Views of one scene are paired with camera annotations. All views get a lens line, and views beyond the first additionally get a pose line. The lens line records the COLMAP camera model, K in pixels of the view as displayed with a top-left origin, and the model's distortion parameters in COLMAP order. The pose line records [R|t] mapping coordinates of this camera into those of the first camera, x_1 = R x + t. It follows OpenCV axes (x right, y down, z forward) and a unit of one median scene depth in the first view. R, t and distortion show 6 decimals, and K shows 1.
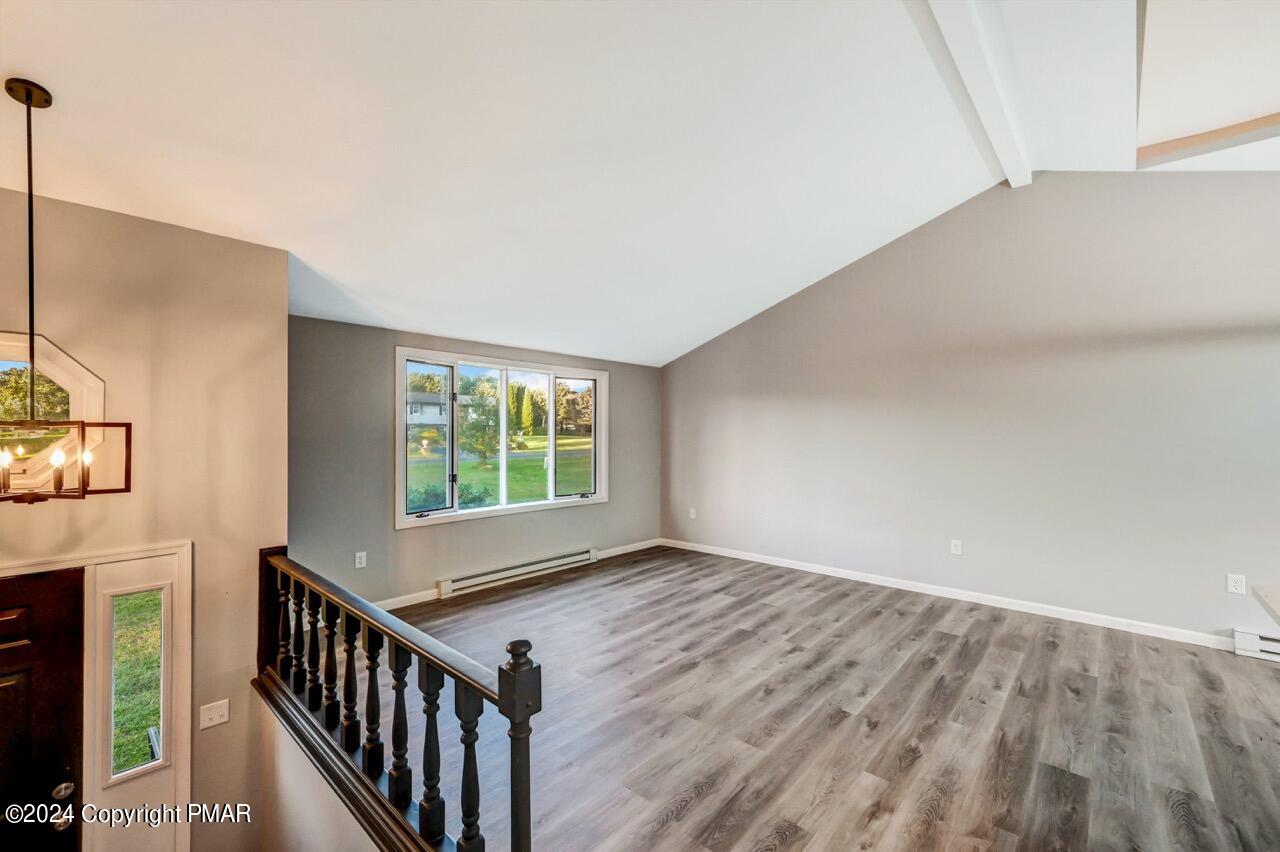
lens RADIAL K [[520.5, 0, 644.0], [0, 520.5, 428.3], [0, 0, 1]] dist [0.002488, 0.000879]
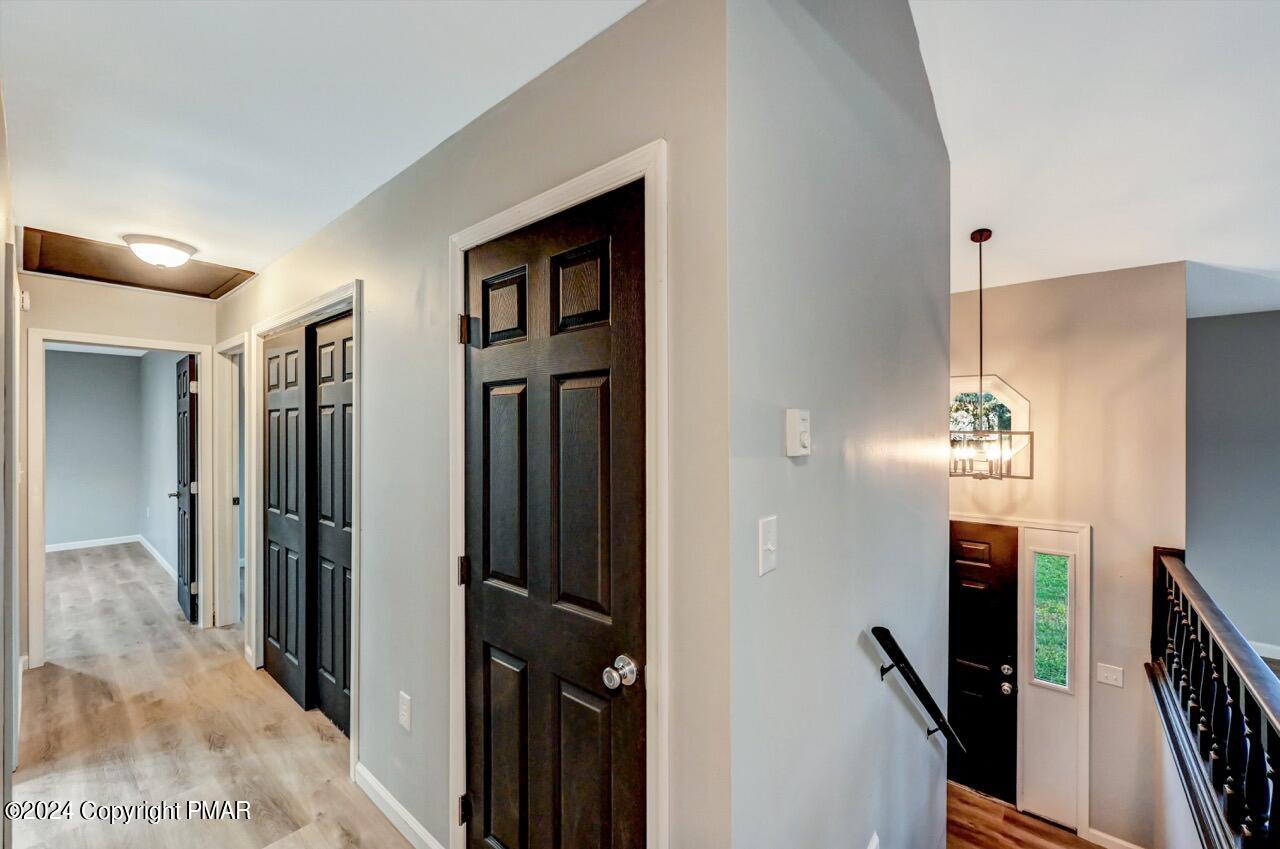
lens RADIAL K [[520.5, 0, 640.4], [0, 520.5, 429.7], [0, 0, 1]] dist [0.002488, 0.000879]
pose [[0.035674, 0.009469, -0.999319, 0.306132], [0.004793, 0.999942, 0.009646, -0.025738], [0.999352, -0.005134, 0.035627, -0.100746]]
